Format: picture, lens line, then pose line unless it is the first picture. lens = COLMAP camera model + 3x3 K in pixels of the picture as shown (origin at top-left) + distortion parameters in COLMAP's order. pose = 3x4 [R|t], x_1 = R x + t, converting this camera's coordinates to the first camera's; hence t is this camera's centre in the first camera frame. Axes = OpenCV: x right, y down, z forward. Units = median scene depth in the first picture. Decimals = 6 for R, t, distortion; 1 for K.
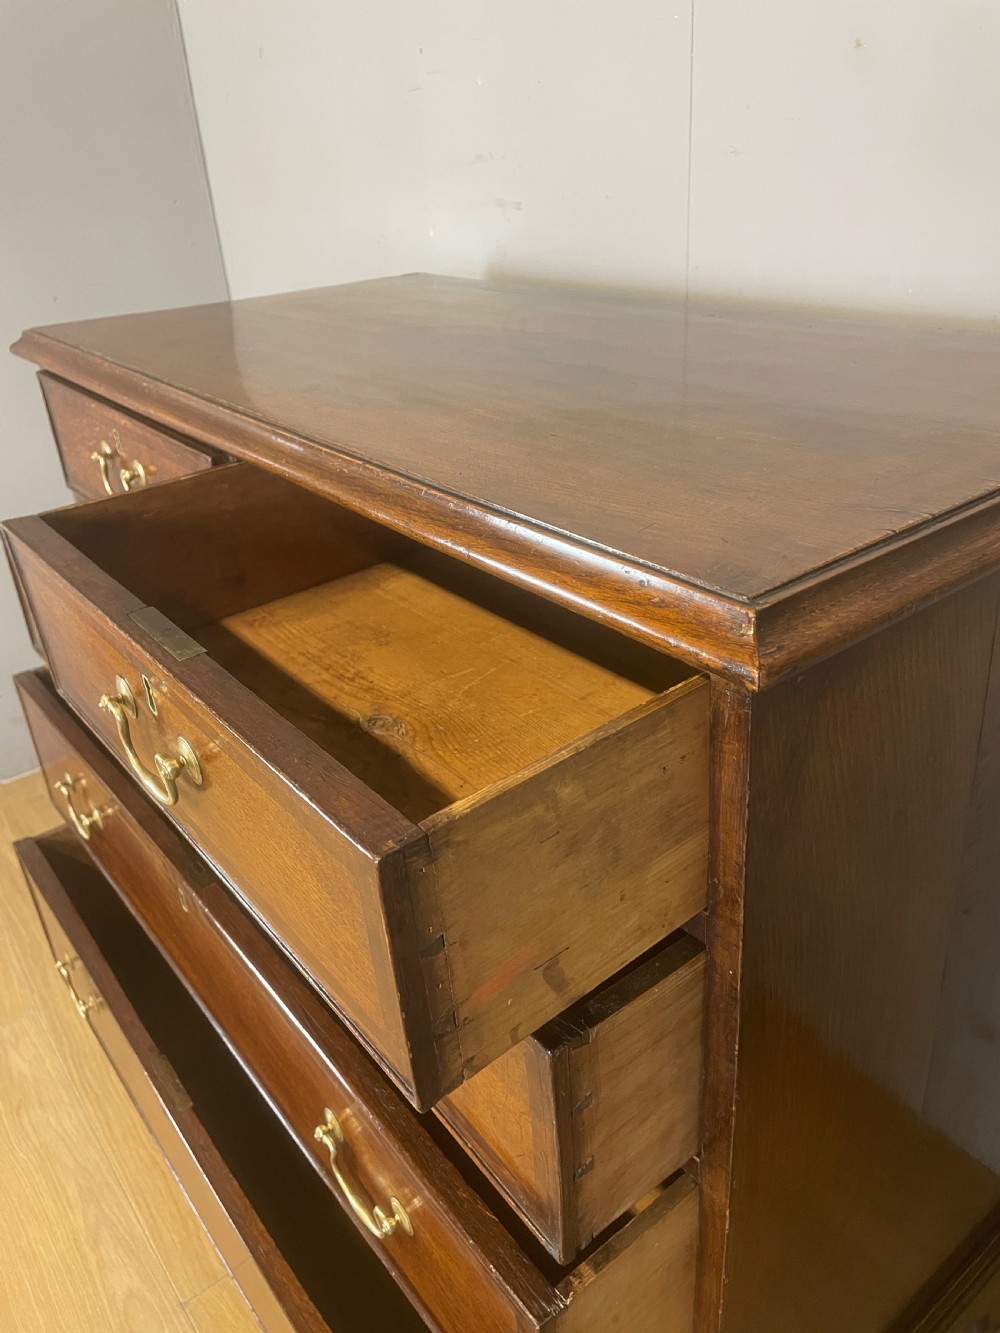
lens RADIAL K [[1010.0, 0, 502.4], [0, 1010.0, 660.6], [0, 0, 1]] dist [0.095872, -0.122537]
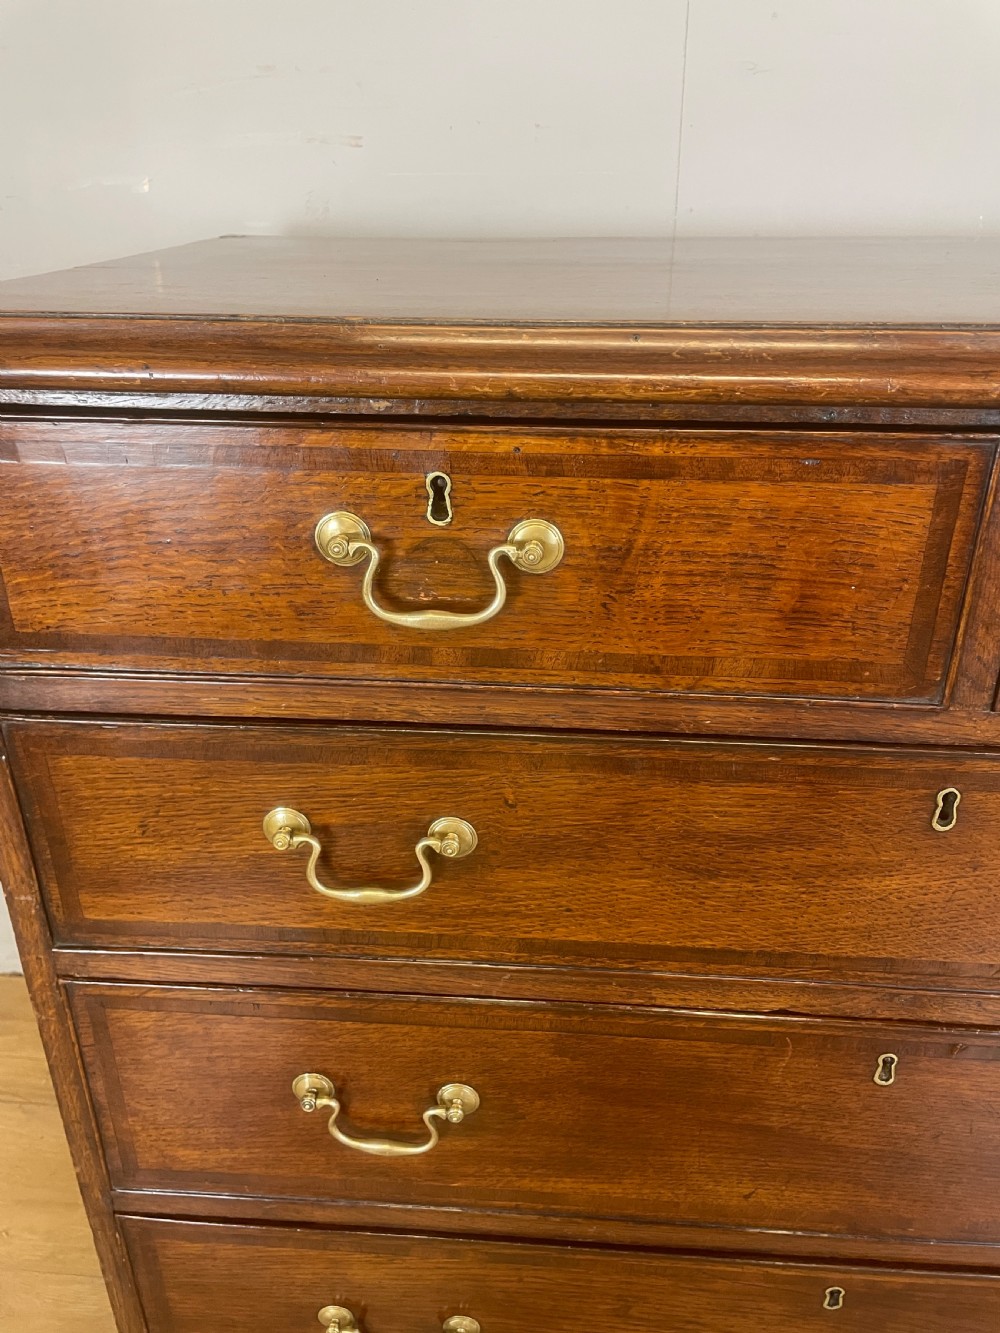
lens RADIAL K [[1010.0, 0, 501.1], [0, 1010.0, 649.1], [0, 0, 1]] dist [0.095872, -0.122537]
pose [[0.676016, -0.269423, 0.685867, -0.533427], [0.310239, 0.948314, 0.066735, -0.132451], [-0.668397, 0.167669, 0.724661, 0.502605]]
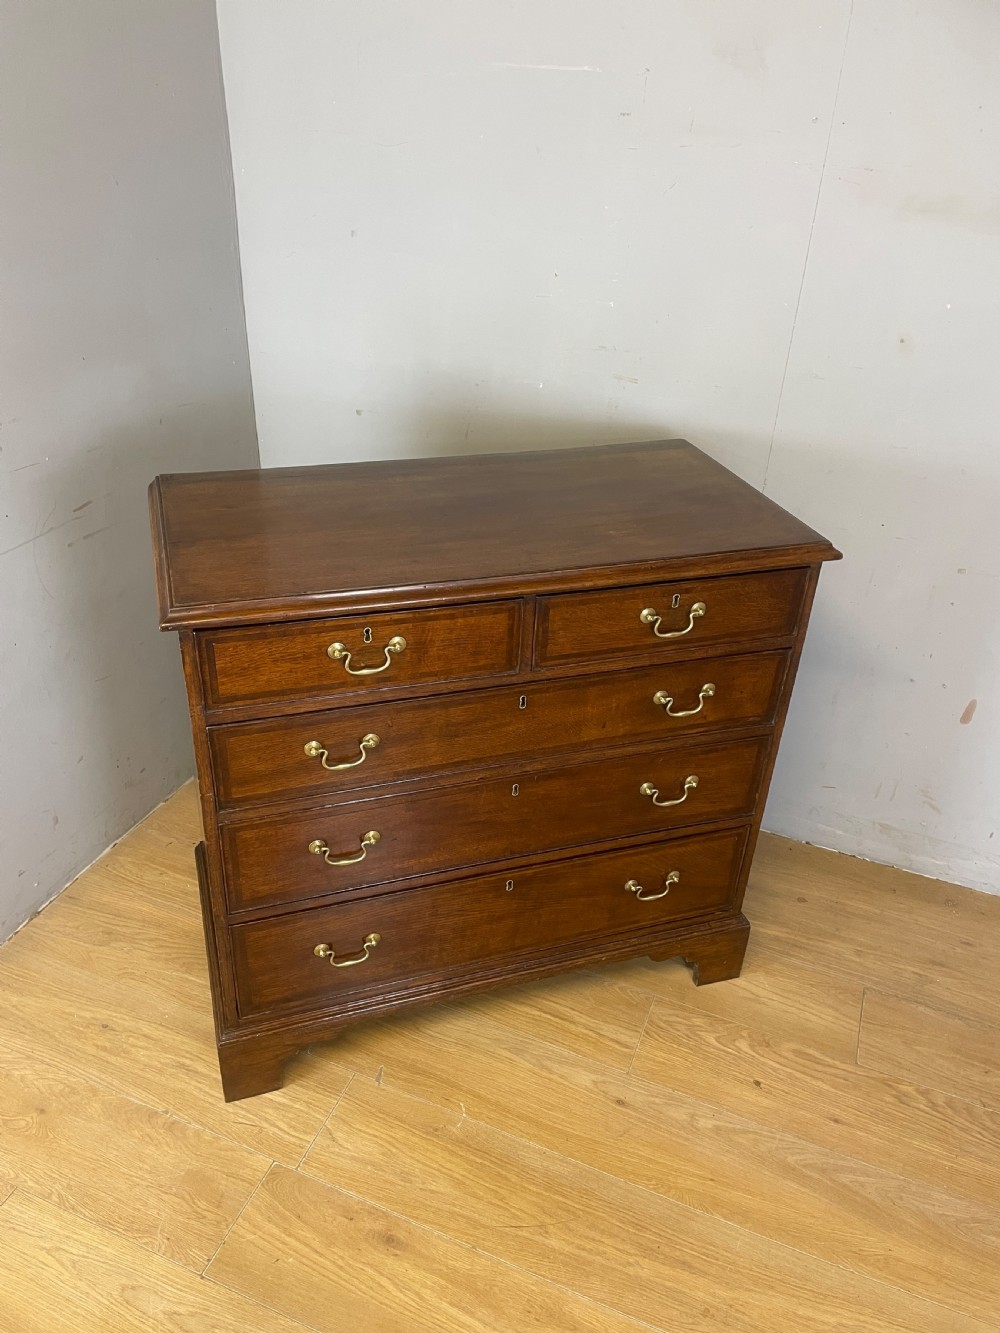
lens RADIAL K [[1010.0, 0, 490.8], [0, 1010.0, 668.1], [0, 0, 1]] dist [0.095872, -0.122537]
pose [[0.339936, -0.416628, 0.843128, -1.232387], [0.382428, 0.880284, 0.280800, -0.404895], [-0.859181, 0.226982, 0.458570, 0.125648]]
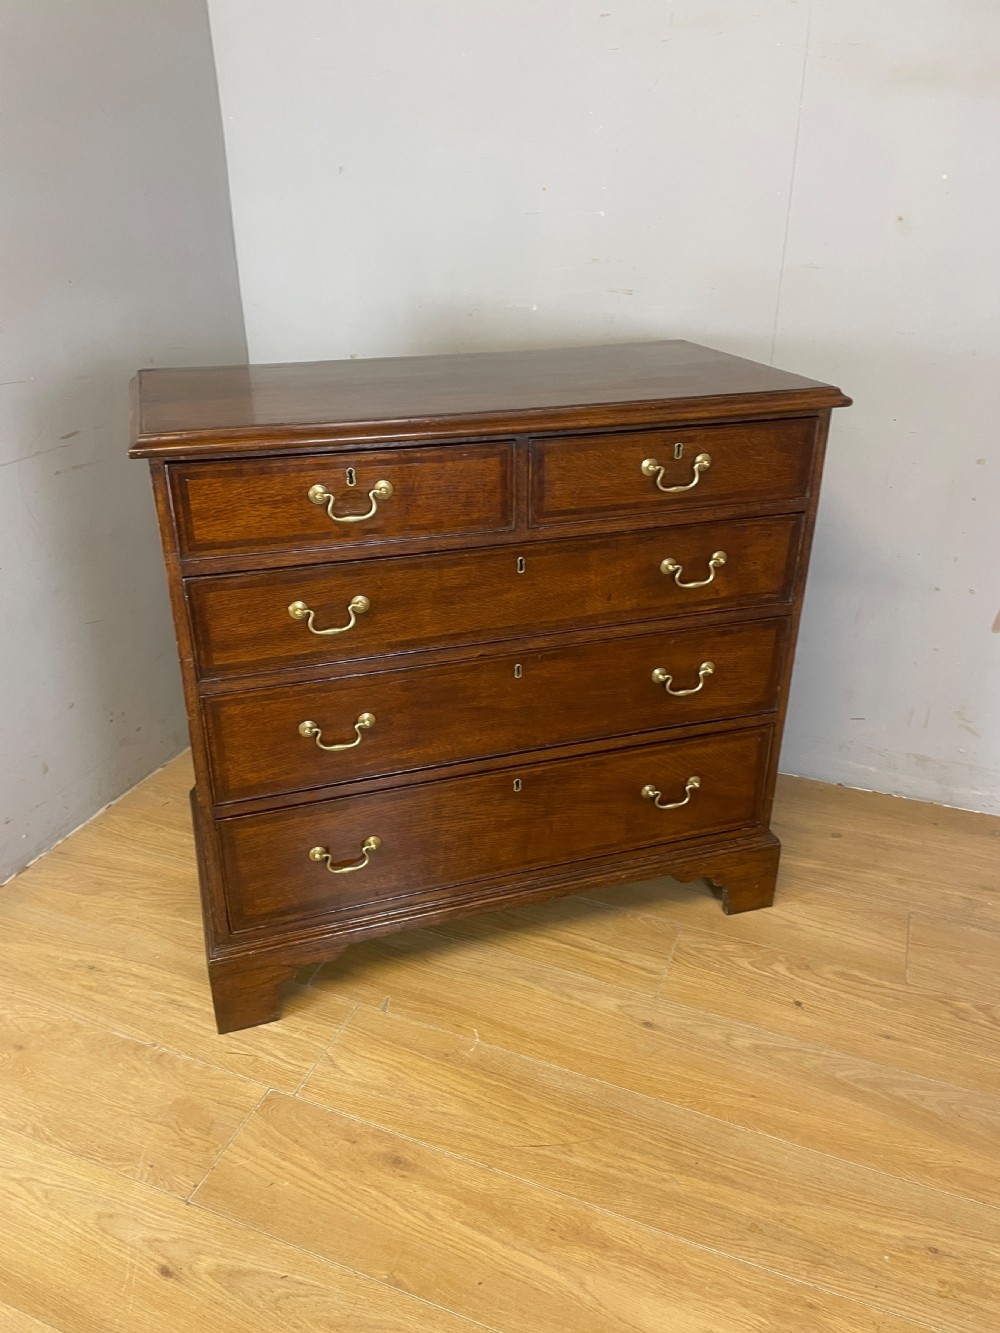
lens RADIAL K [[1010.0, 0, 490.3], [0, 1010.0, 663.7], [0, 0, 1]] dist [0.095872, -0.122537]
pose [[0.345366, -0.350683, 0.870485, -1.263006], [0.420384, 0.887104, 0.190590, -0.132779], [-0.839047, 0.300114, 0.453796, 0.205273]]
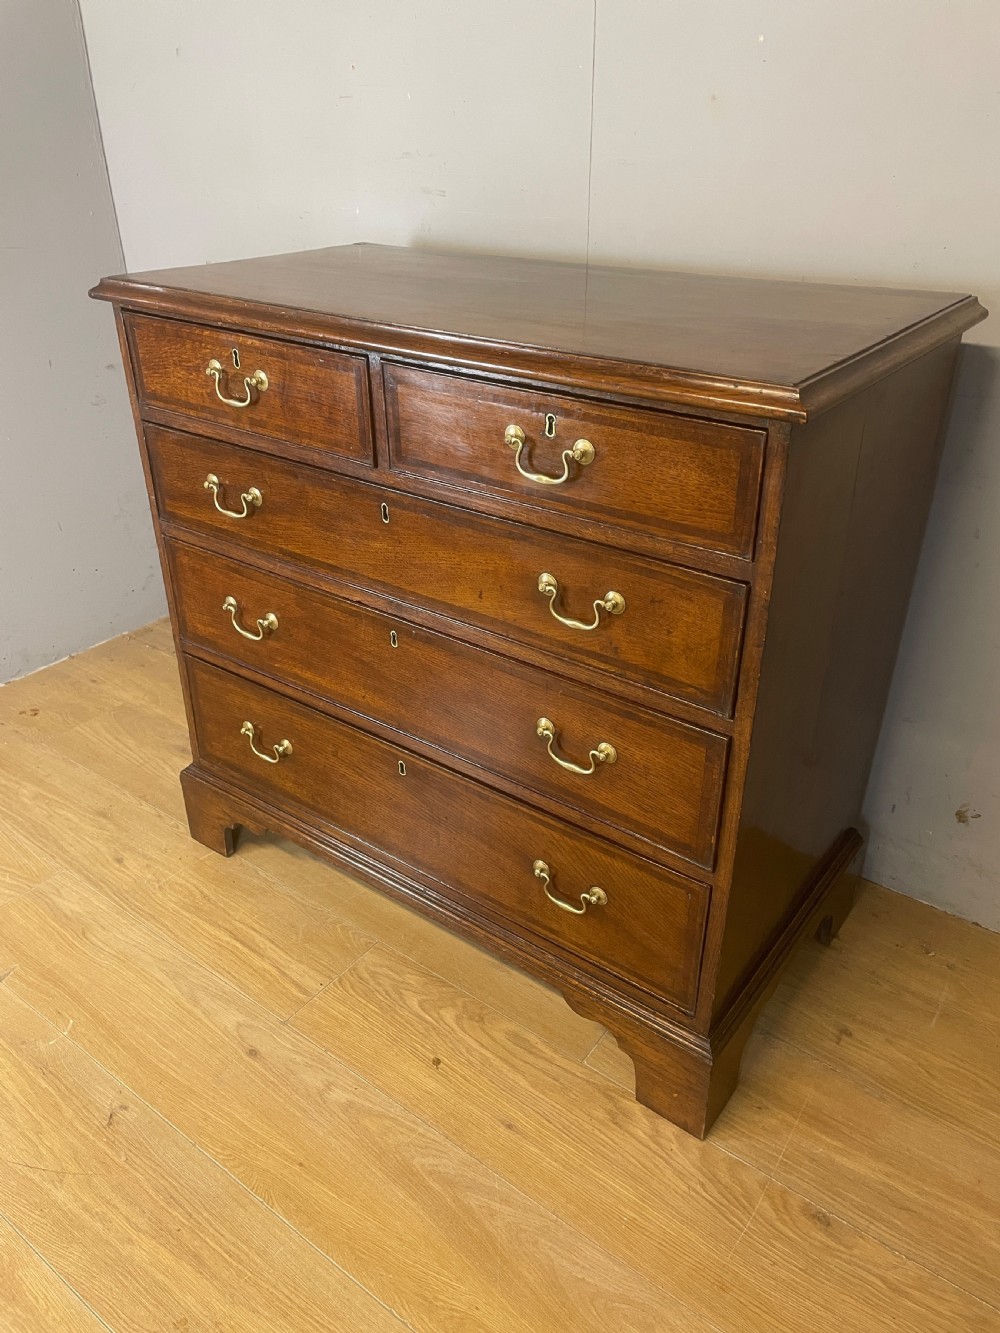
lens RADIAL K [[1010.0, 0, 493.2], [0, 1010.0, 656.6], [0, 0, 1]] dist [0.095872, -0.122537]
pose [[0.965974, -0.076642, 0.247023, -0.312490], [0.074121, 0.997059, 0.019503, 0.138985], [-0.247791, -0.000530, 0.968813, -0.314144]]
